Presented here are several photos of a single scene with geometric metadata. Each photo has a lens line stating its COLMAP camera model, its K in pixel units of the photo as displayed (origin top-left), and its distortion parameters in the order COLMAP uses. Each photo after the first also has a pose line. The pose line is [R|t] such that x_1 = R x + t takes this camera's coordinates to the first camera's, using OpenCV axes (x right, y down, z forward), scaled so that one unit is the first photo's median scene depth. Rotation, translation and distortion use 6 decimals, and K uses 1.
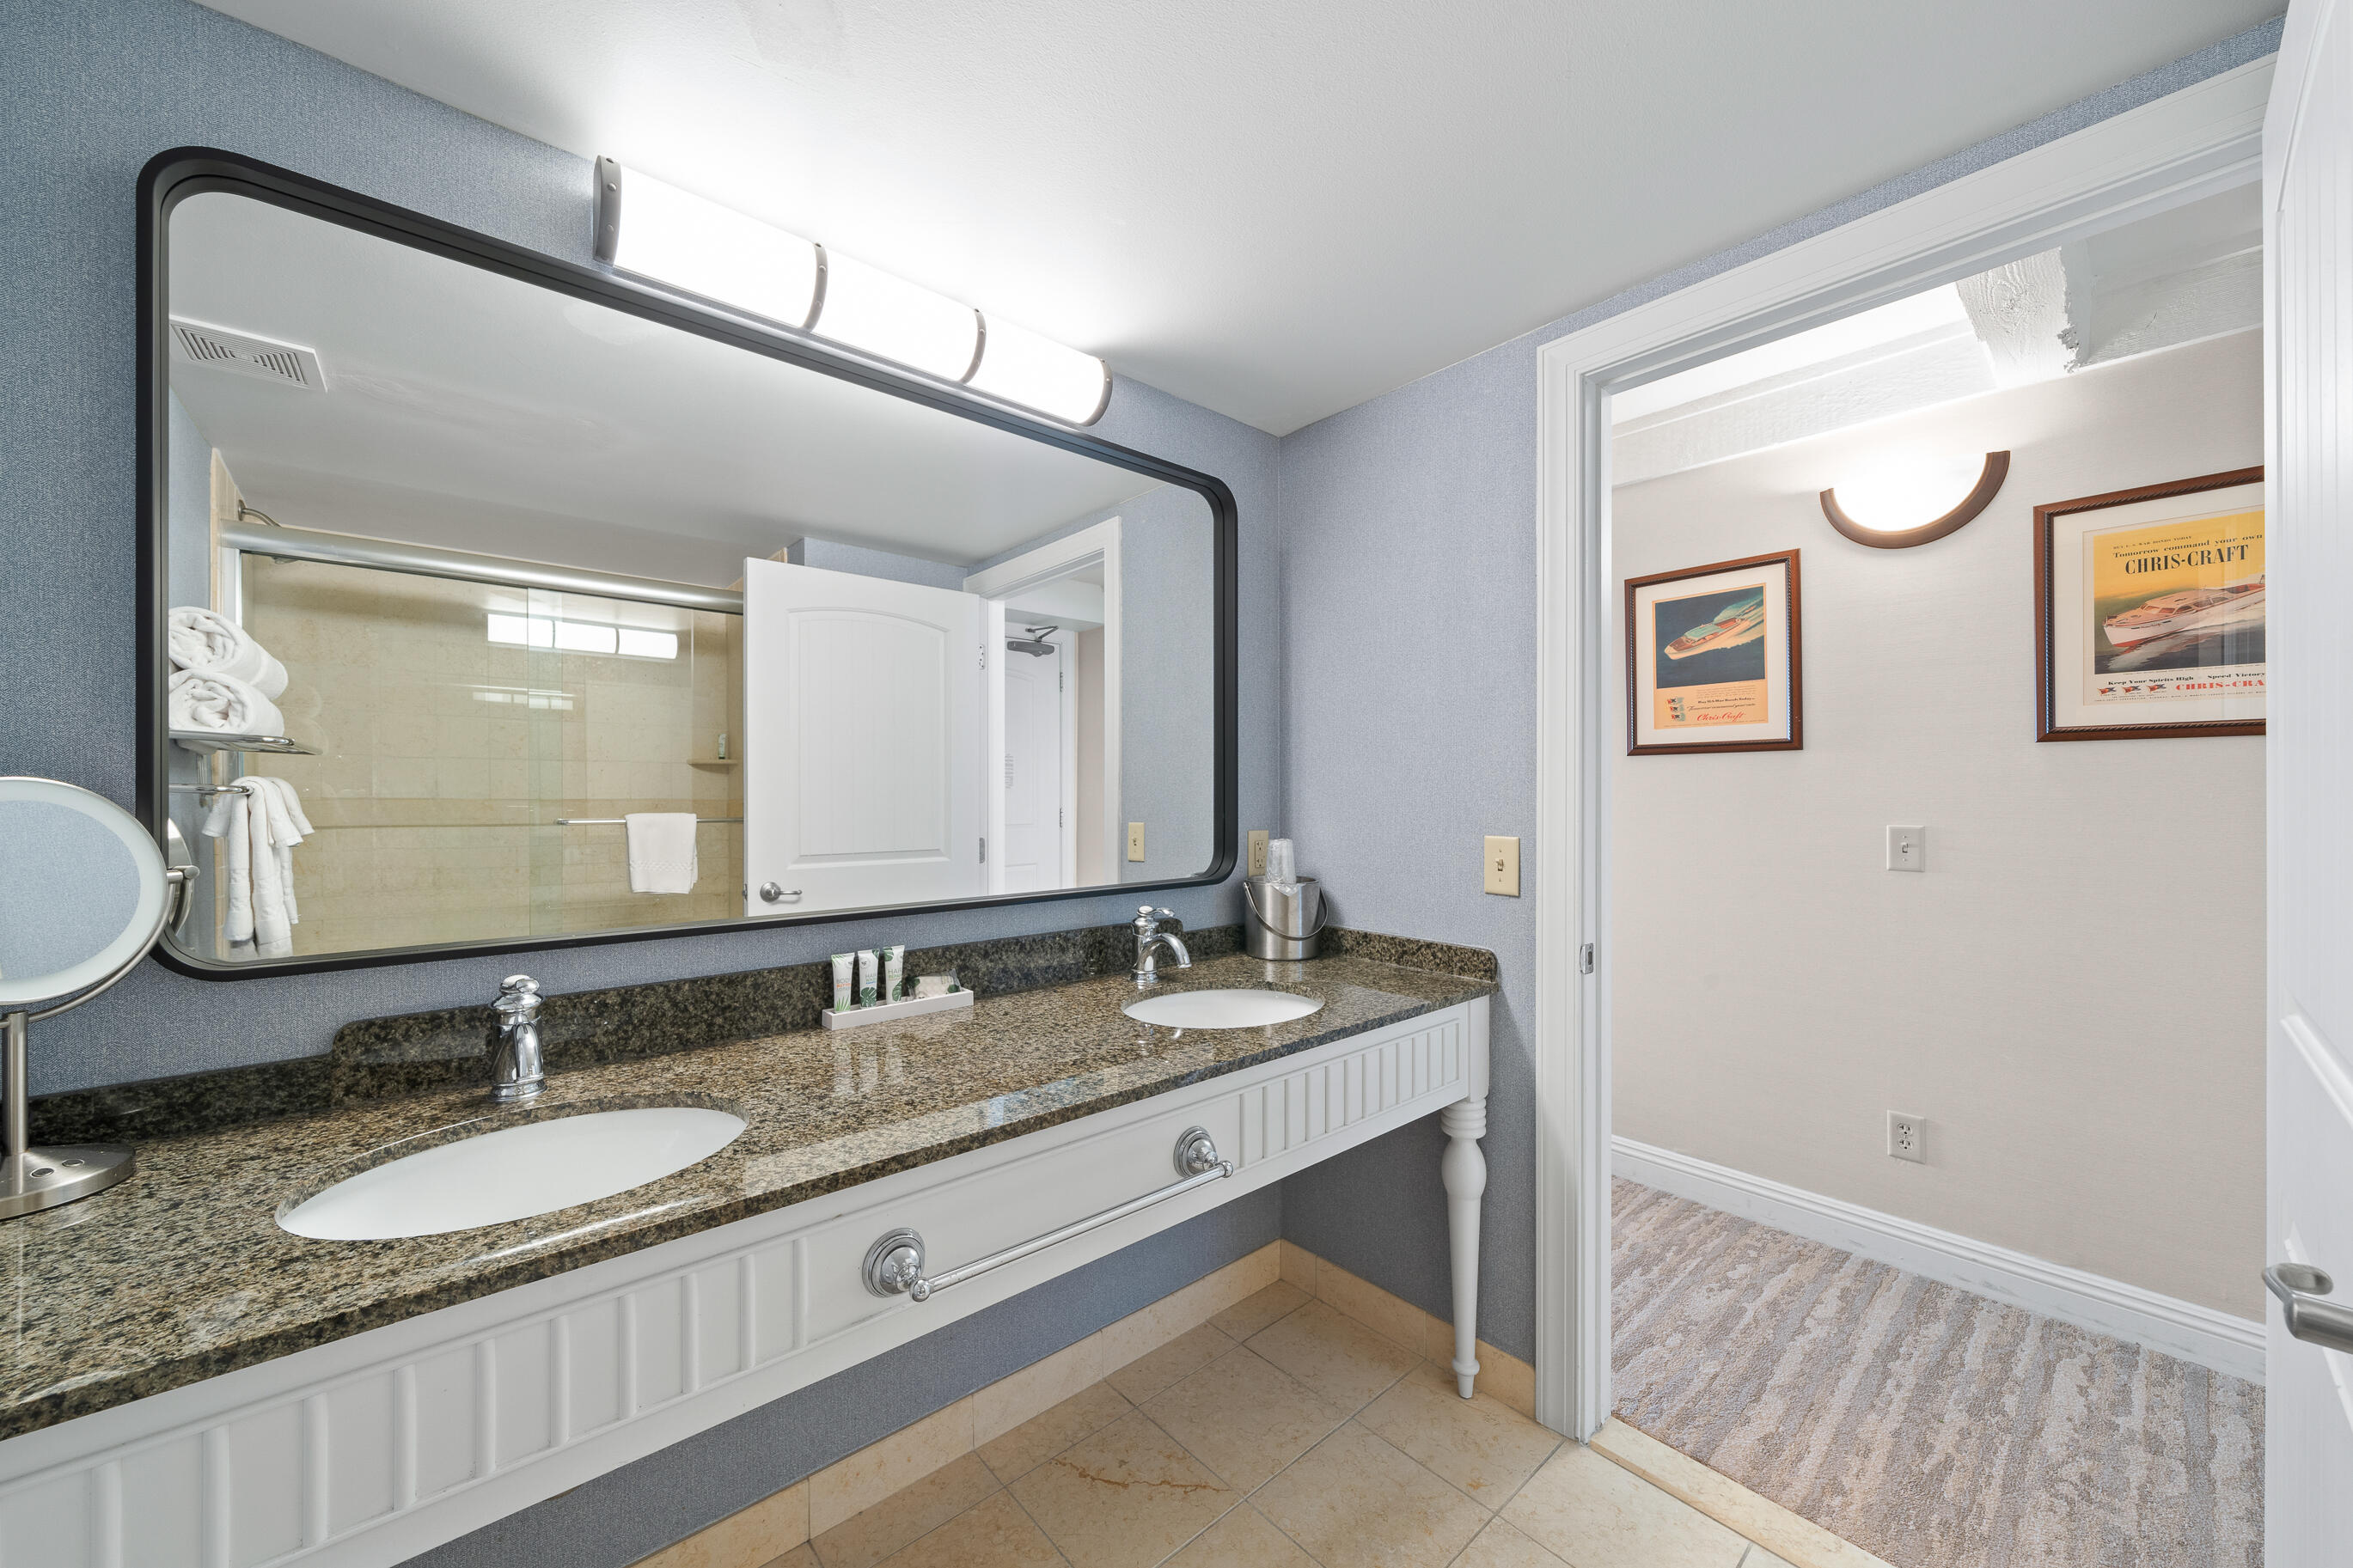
lens RADIAL K [[849.6, 0, 1161.3], [0, 849.6, 792.0], [0, 0, 1]] dist [-0.000059, 0.000020]
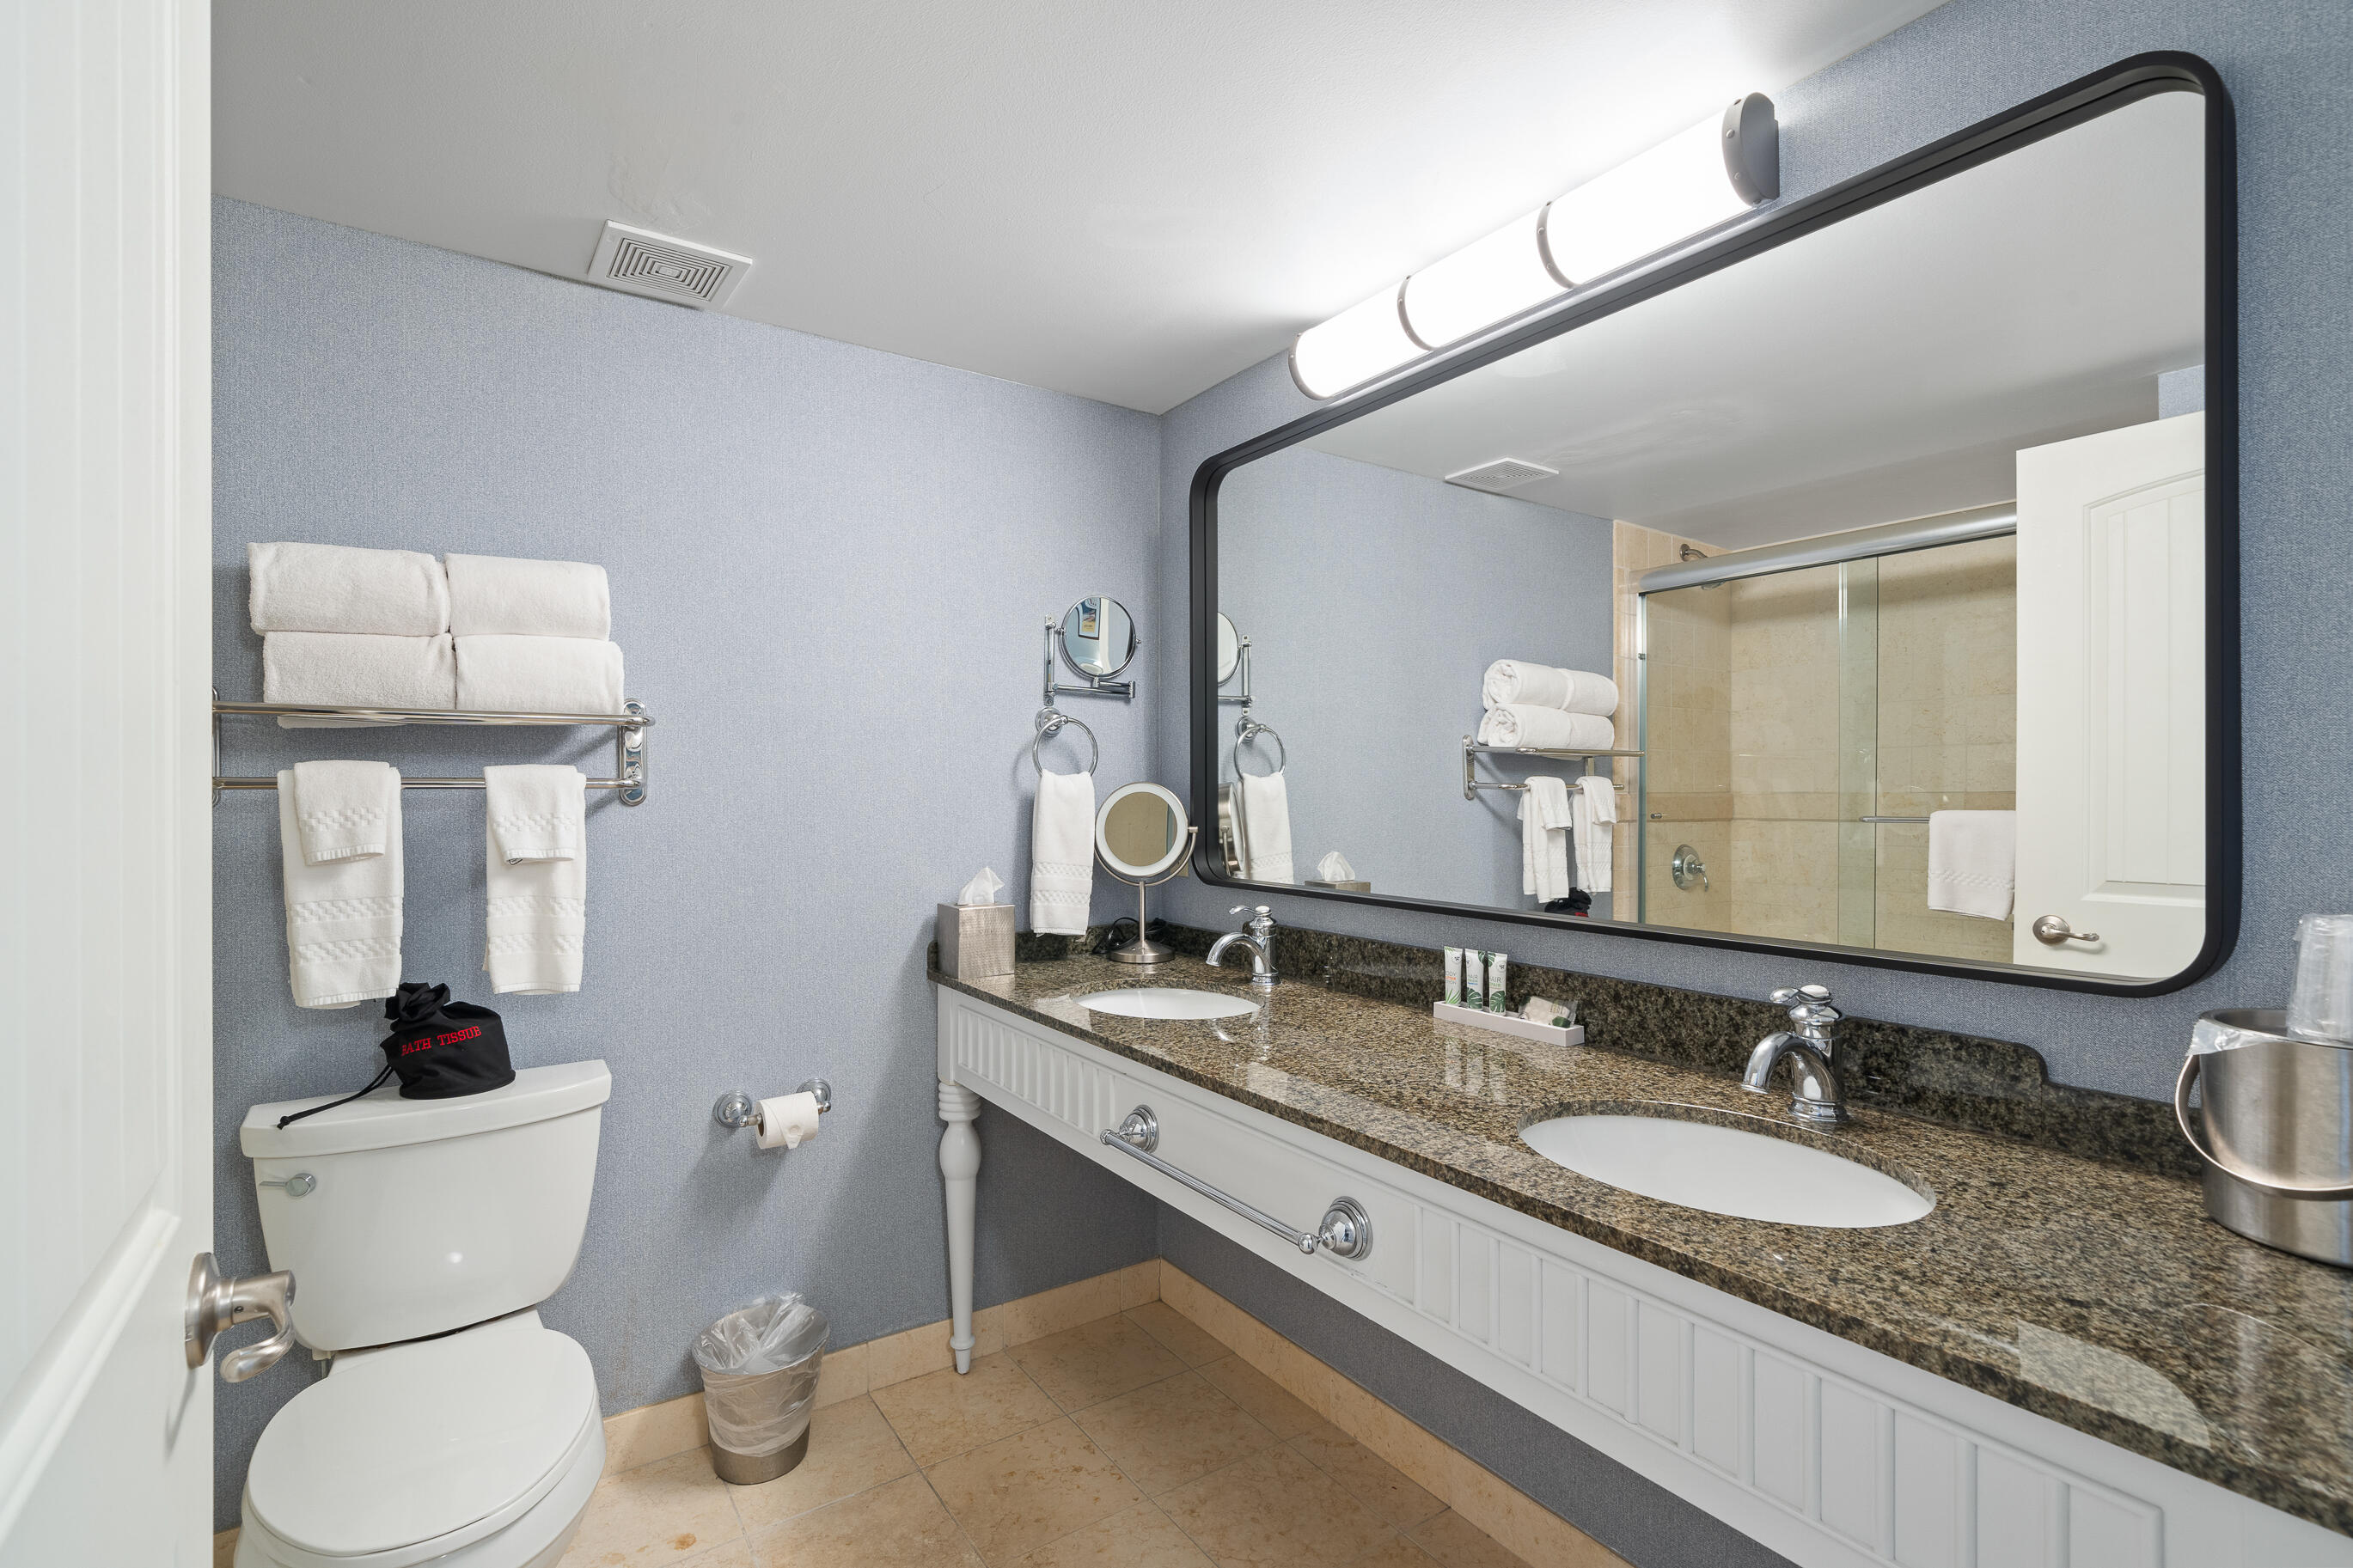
lens RADIAL K [[1078.4, 0, 1176.5], [0, 1078.4, 784.0], [0, 0, 1]] dist [0.000987, 0.000457]
pose [[-0.104216, -0.001656, -0.994553, 0.903459], [0.005020, 0.999985, -0.002191, -0.001733], [0.994542, -0.005221, -0.104206, 0.784314]]
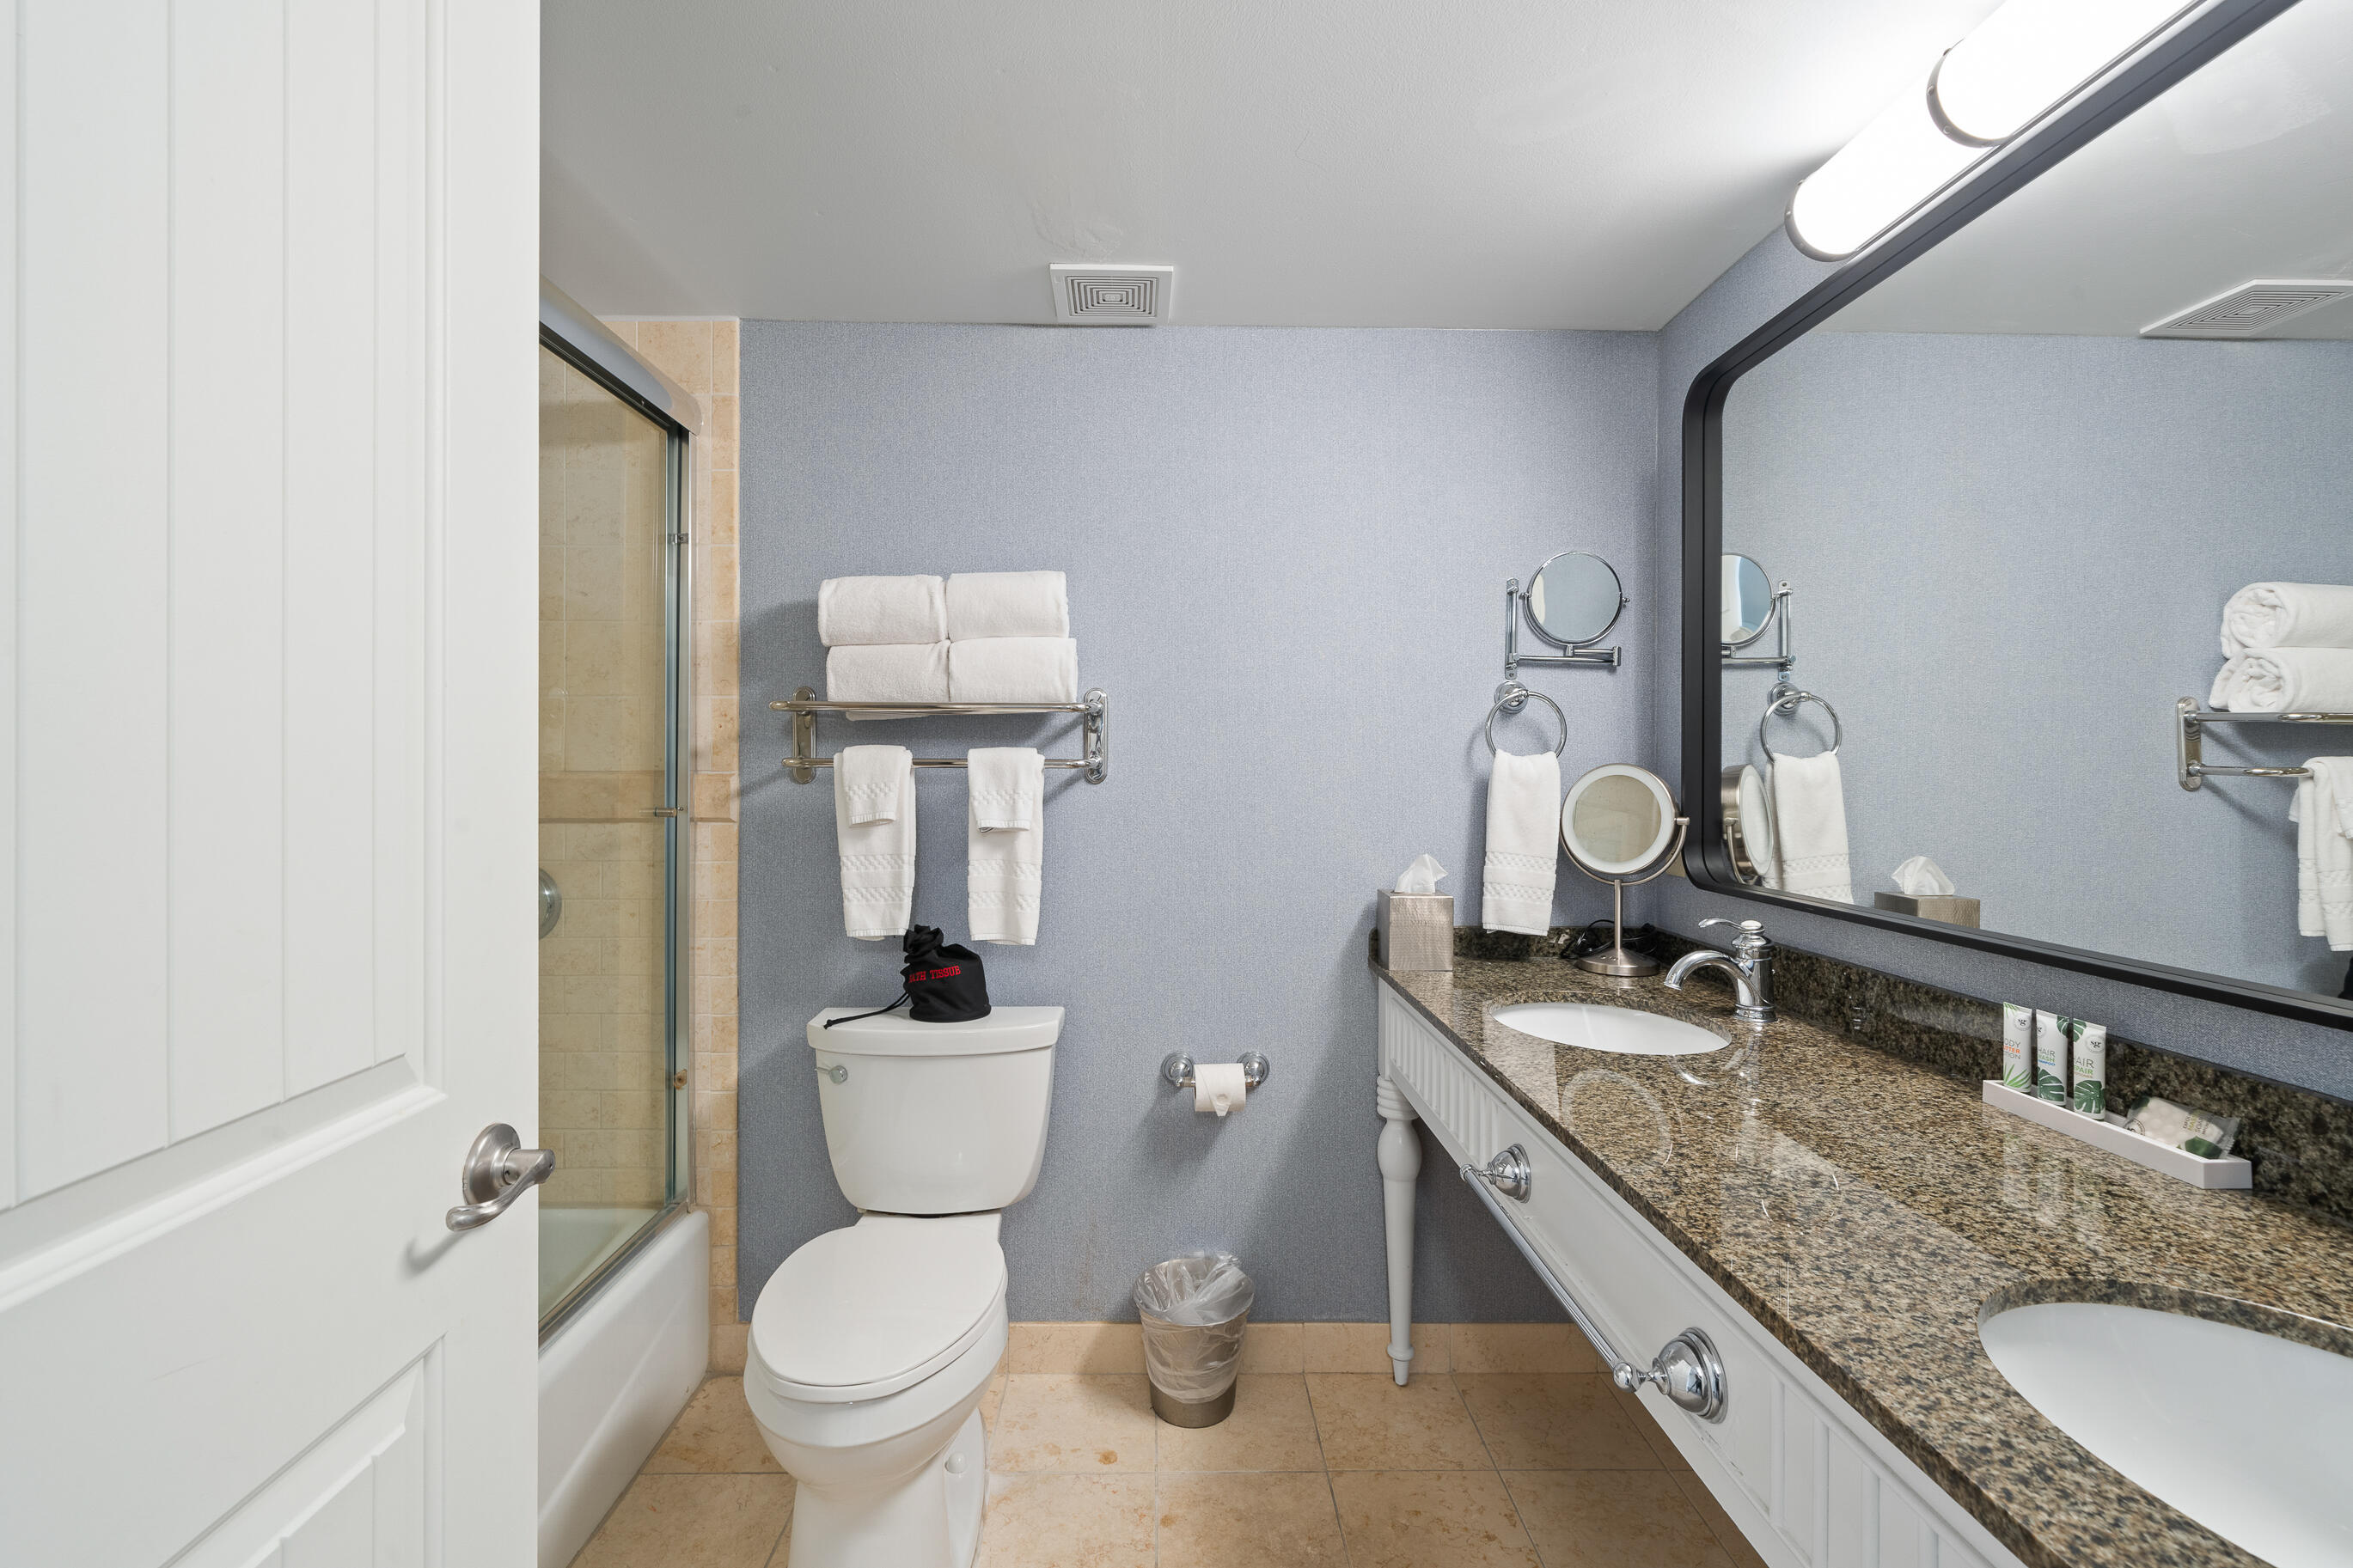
lens RADIAL K [[1049.1, 0, 1168.0], [0, 1049.1, 768.6], [0, 0, 1]] dist [0.000173, 0.000797]
pose [[-0.634812, -0.000674, -0.772666, 0.703309], [-0.000258, 1.000000, -0.000660, -0.001111], [0.772666, -0.000220, -0.634812, 0.978505]]
